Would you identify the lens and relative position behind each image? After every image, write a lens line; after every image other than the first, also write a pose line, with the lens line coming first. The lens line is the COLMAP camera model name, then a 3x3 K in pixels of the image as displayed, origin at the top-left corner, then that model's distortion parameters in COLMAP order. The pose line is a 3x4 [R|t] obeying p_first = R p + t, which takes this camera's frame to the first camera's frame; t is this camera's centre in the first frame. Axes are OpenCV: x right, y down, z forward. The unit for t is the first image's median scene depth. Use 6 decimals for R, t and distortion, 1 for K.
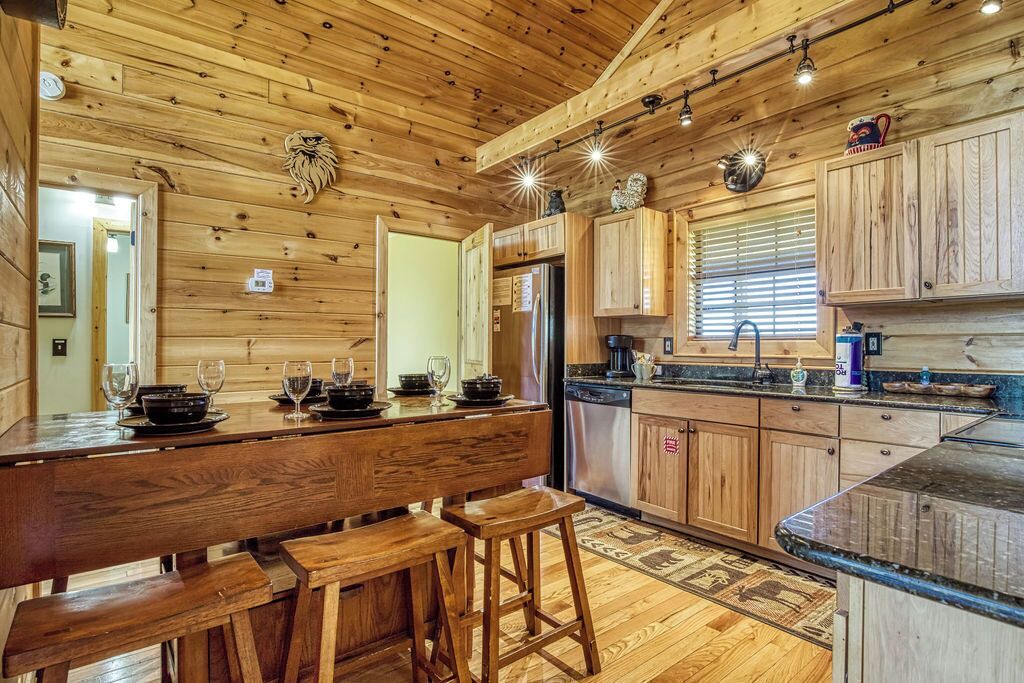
lens RADIAL K [[522.7, 0, 545.0], [0, 522.7, 340.9], [0, 0, 1]] dist [-0.000175, -0.000059]
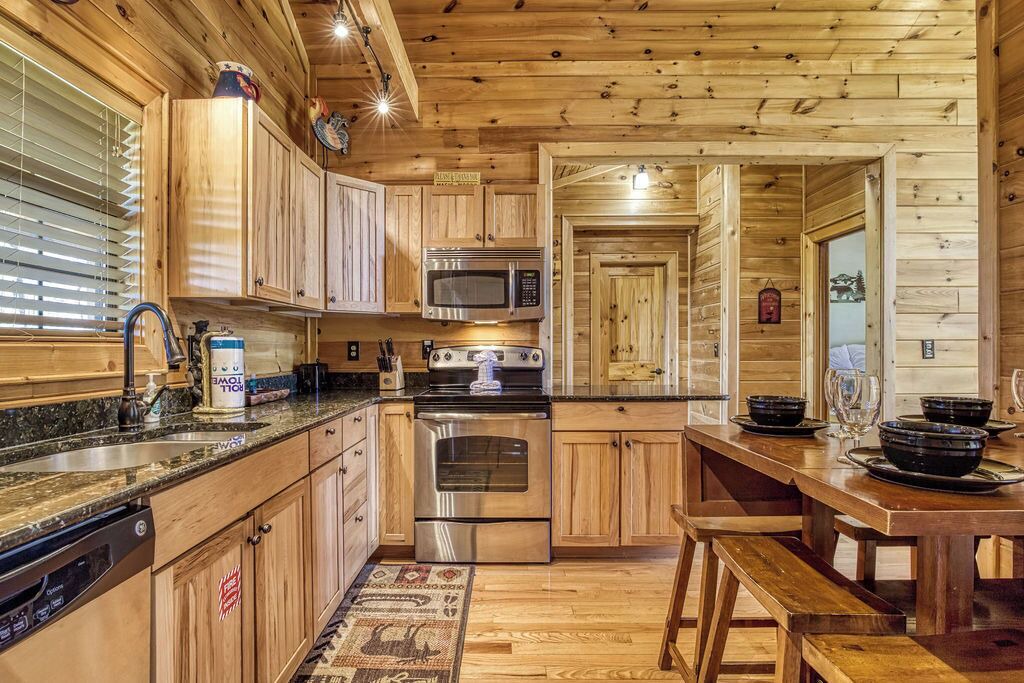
lens RADIAL K [[533.8, 0, 512.0], [0, 533.8, 341.5], [0, 0, 1]] dist [0.009314, 0.000372]
pose [[-0.761399, 0.010135, 0.648205, -0.212042], [-0.003885, 0.999788, -0.020196, 0.006482], [-0.648272, -0.017895, -0.761198, 1.181042]]
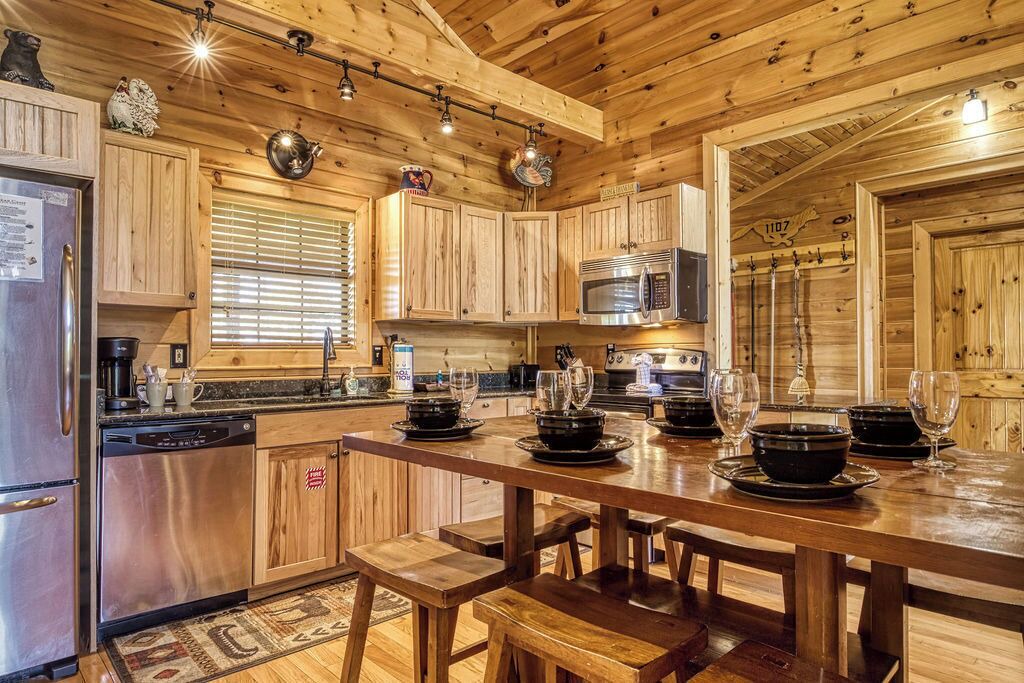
lens RADIAL K [[641.3, 0, 512.0], [0, 641.3, 341.5], [0, 0, 1]] dist [-0.006167, 0.025932]
pose [[-0.053479, 0.021401, 0.998340, -0.767168], [-0.005082, 0.999752, -0.021703, 0.008396], [-0.998556, -0.006235, -0.053357, 0.749164]]
